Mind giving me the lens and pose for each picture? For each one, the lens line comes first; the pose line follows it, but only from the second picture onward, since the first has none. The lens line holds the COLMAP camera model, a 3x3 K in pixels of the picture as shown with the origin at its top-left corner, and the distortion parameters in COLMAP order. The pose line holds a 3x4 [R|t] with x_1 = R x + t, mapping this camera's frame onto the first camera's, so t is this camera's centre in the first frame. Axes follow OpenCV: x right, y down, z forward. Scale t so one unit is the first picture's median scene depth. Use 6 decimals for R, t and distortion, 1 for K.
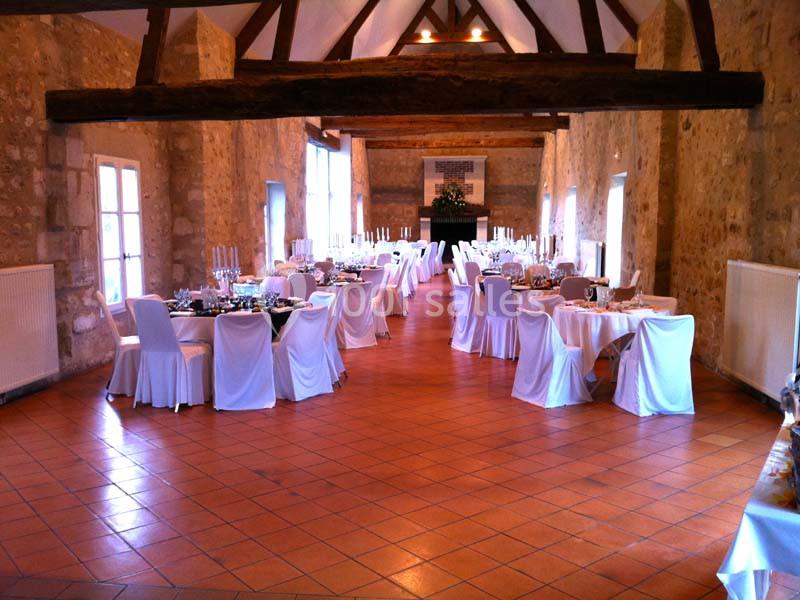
lens RADIAL K [[760.6, 0, 400.0], [0, 760.6, 300.0], [0, 0, 1]] dist [0.051422, -0.291488]
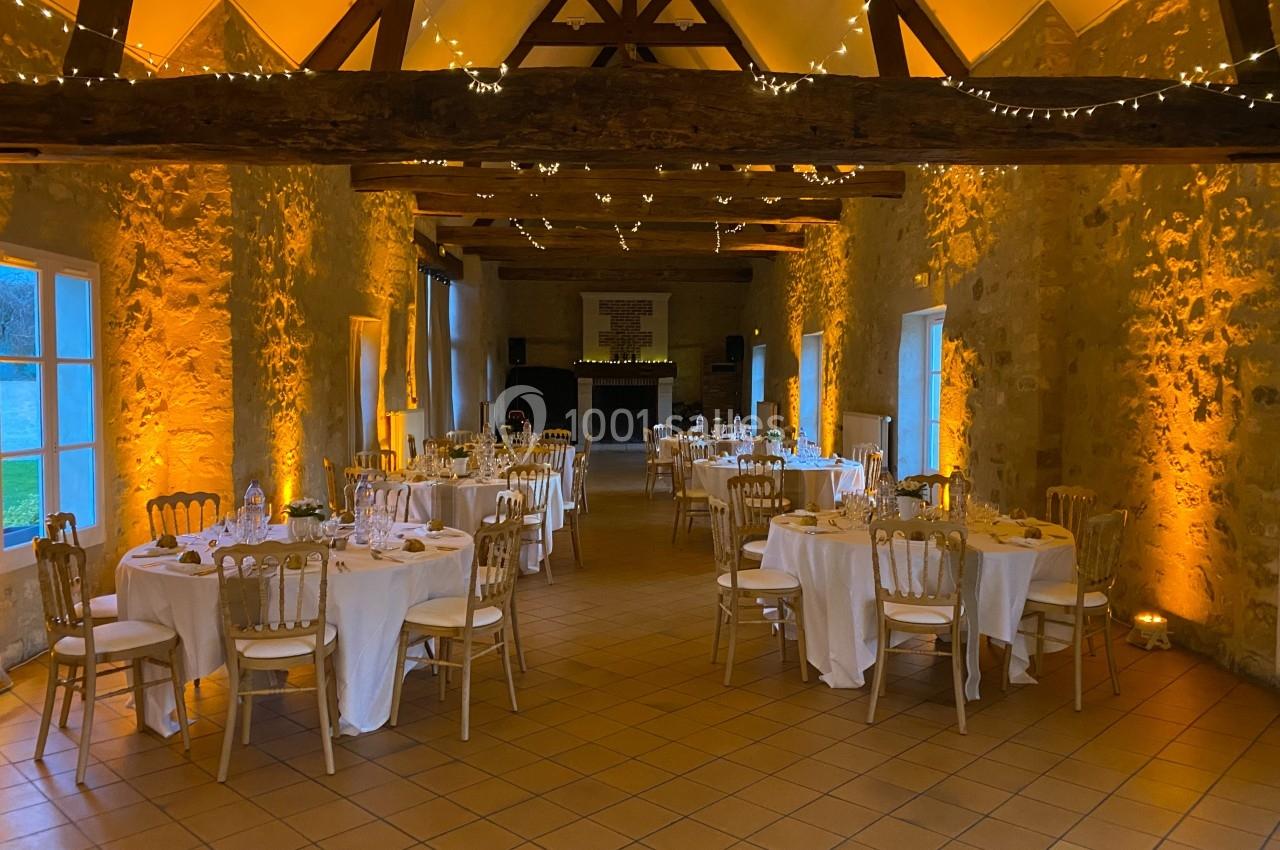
lens RADIAL K [[986.1, 0, 639.4], [0, 986.1, 395.9], [0, 0, 1]] dist [0.031047, -0.001952]
pose [[0.993454, 0.003210, 0.114187, -0.052848], [0.007342, 0.995744, -0.091868, -0.026430], [-0.113996, 0.092105, 0.989203, 0.289223]]
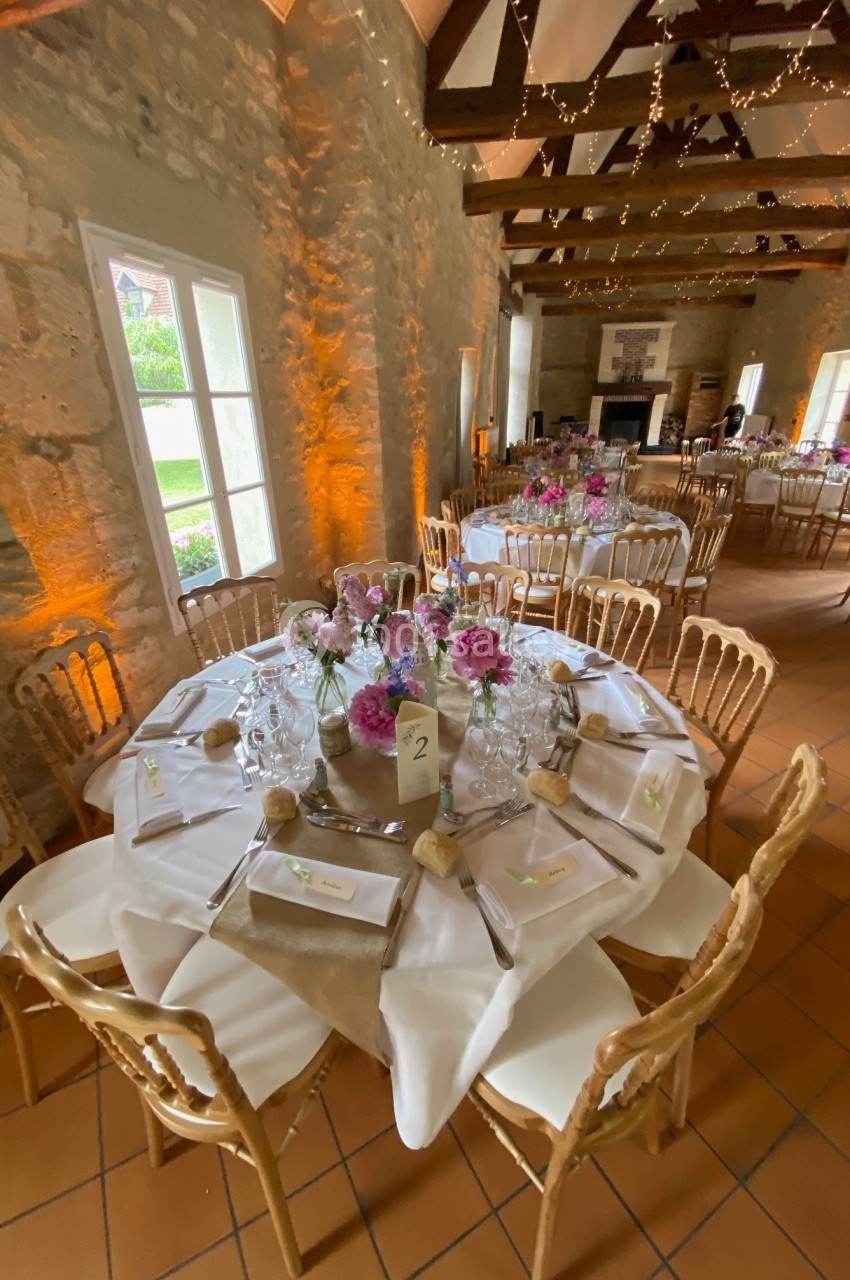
lens RADIAL K [[541.4, 0, 425.0], [0, 541.4, 640.0], [0, 0, 1]] dist [0.000541, -0.000516]
pose [[0.986539, 0.057699, -0.153008, -0.164725], [-0.007387, 0.950450, 0.310789, -0.071679], [0.163359, -0.305476, 0.938082, 0.624850]]
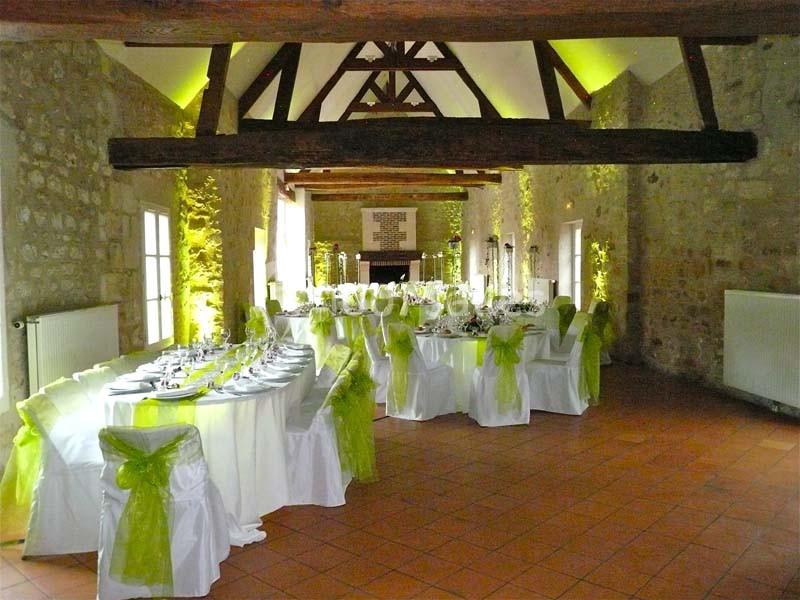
lens RADIAL K [[673.0, 0, 398.6], [0, 673.0, 285.1], [0, 0, 1]] dist [-0.080915, 0.002440]
pose [[0.990105, -0.015107, 0.139514, -0.154287], [0.025546, 0.996980, -0.073341, 0.001217], [-0.137984, 0.076179, 0.987500, 0.044157]]
